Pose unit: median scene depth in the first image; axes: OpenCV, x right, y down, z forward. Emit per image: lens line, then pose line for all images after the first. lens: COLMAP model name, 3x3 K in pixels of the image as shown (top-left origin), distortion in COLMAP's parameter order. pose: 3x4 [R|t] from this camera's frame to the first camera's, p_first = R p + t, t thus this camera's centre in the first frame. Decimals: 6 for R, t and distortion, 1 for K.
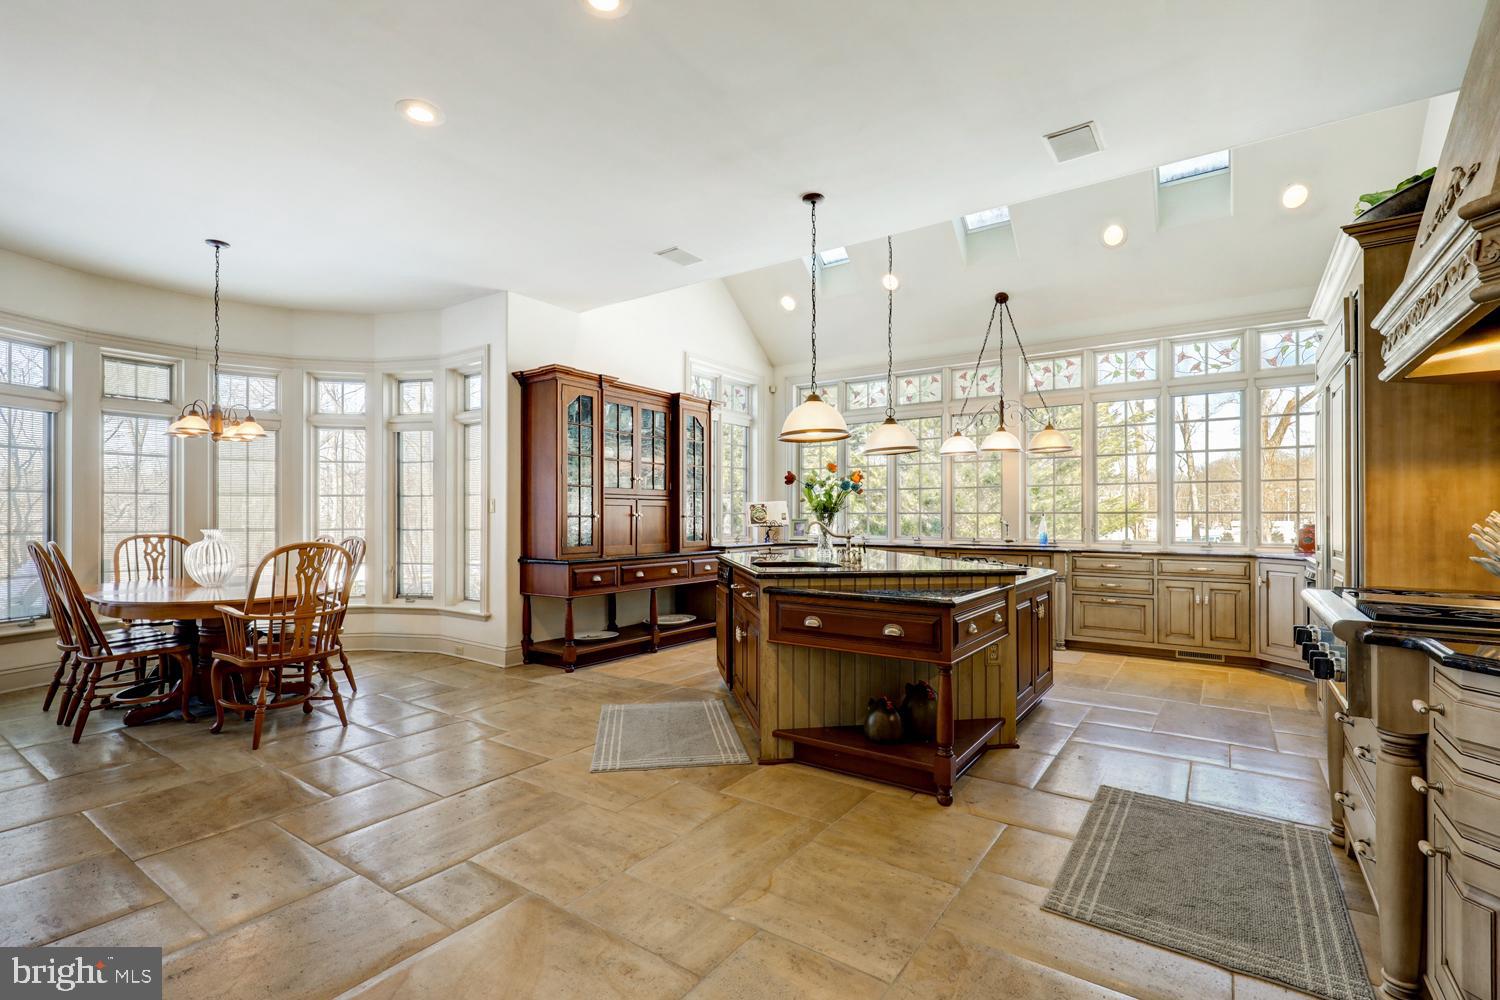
lens RADIAL K [[683.6, 0, 747.3], [0, 683.6, 510.5], [0, 0, 1]] dist [0.003242, 0.000271]
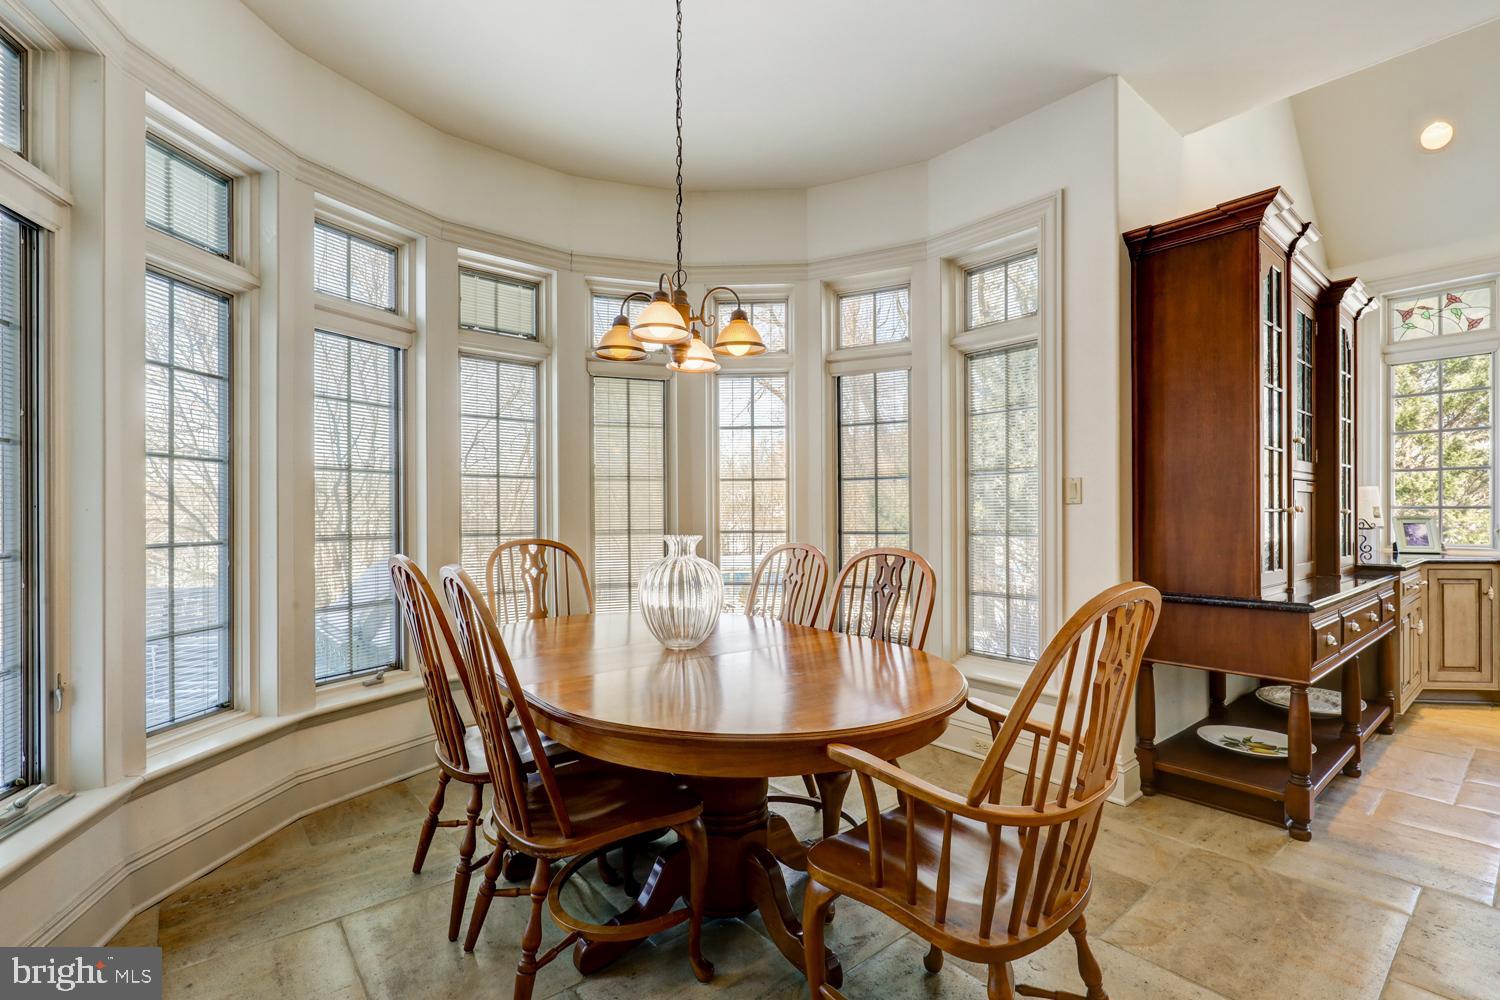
lens RADIAL K [[683.6, 0, 758.2], [0, 683.6, 511.7], [0, 0, 1]] dist [0.003242, 0.000271]
pose [[0.965694, 0.001265, -0.259678, -0.427345], [0.003367, 0.999843, 0.017391, -0.001797], [0.259659, -0.017669, 0.965539, 0.381457]]
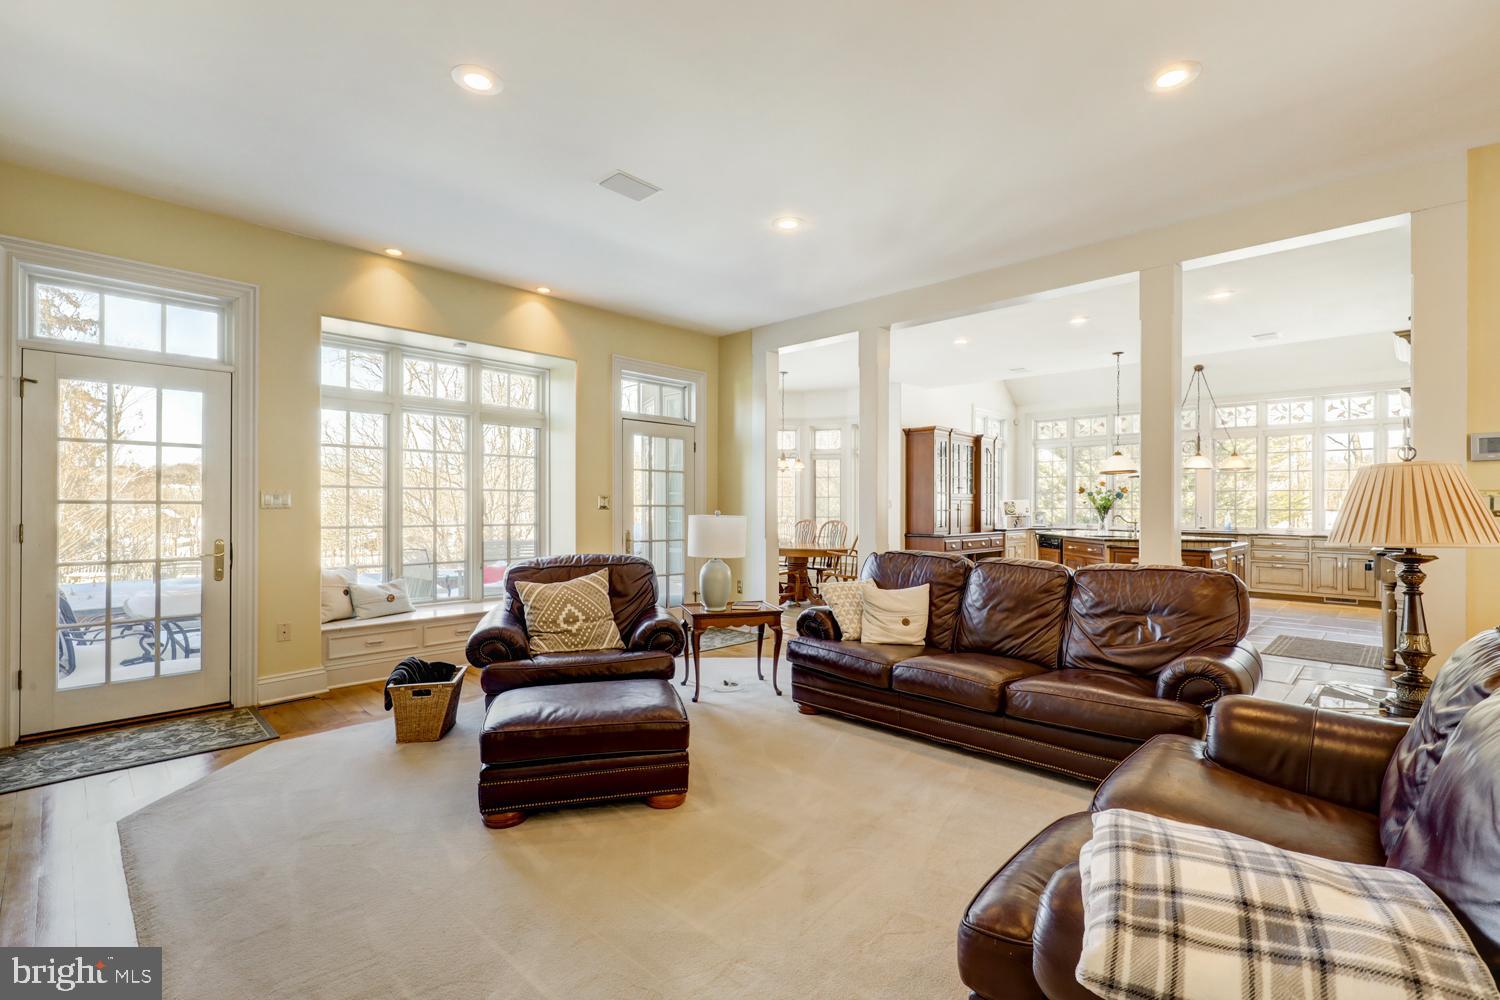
lens RADIAL K [[683.6, 0, 743.9], [0, 683.6, 499.7], [0, 0, 1]] dist [0.003242, 0.000271]
pose [[0.987027, 0.005340, -0.160464, -0.418397], [-0.005057, 0.999985, 0.002174, -0.017821], [0.160473, -0.001334, 0.987039, -0.731727]]
